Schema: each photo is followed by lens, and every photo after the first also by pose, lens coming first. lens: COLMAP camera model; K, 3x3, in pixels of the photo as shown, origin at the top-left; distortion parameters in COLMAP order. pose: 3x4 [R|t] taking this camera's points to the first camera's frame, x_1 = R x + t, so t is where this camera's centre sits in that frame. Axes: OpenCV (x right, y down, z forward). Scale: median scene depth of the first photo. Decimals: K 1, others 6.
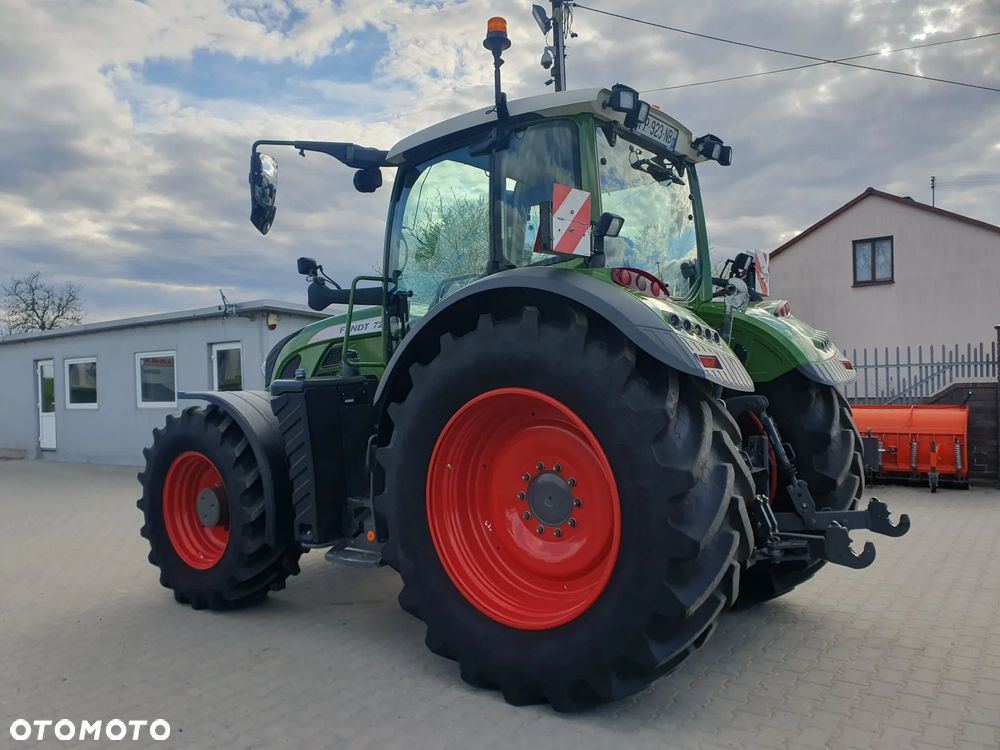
lens RADIAL K [[822.8, 0, 497.6], [0, 822.8, 380.0], [0, 0, 1]] dist [0.010618, 0.003721]
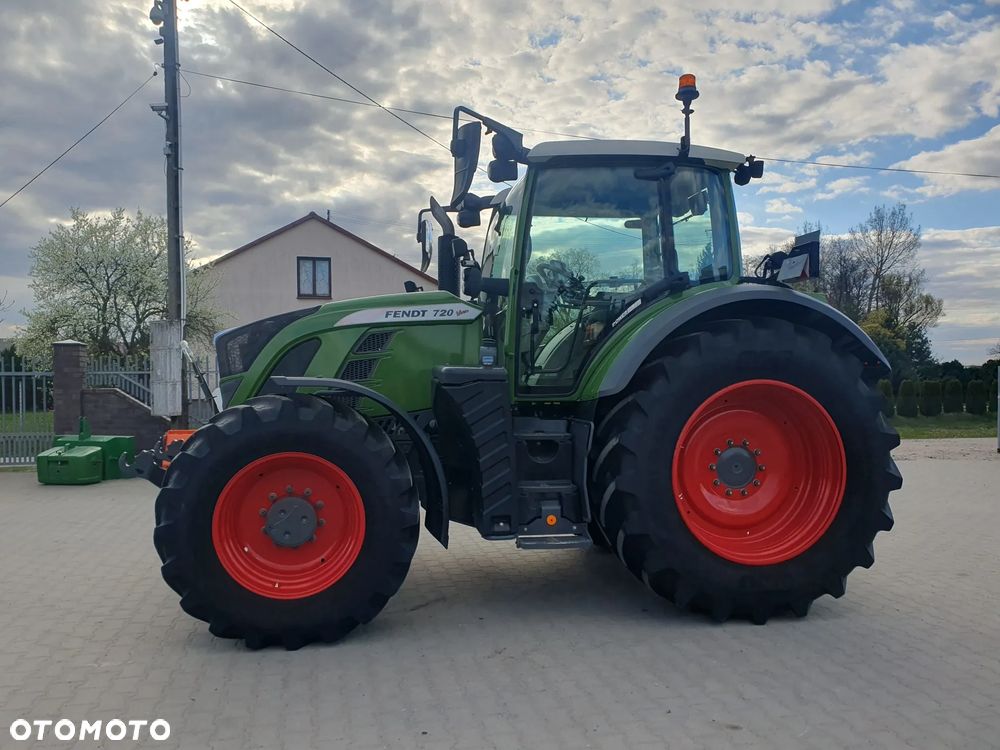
lens RADIAL K [[797.1, 0, 496.7], [0, 797.1, 372.6], [0, 0, 1]] dist [0.008450, 0.000823]
pose [[0.675551, 0.025864, 0.736860, -0.787273], [-0.016675, 0.999665, -0.019801, 0.020859], [-0.737125, 0.001090, 0.675756, 0.311581]]
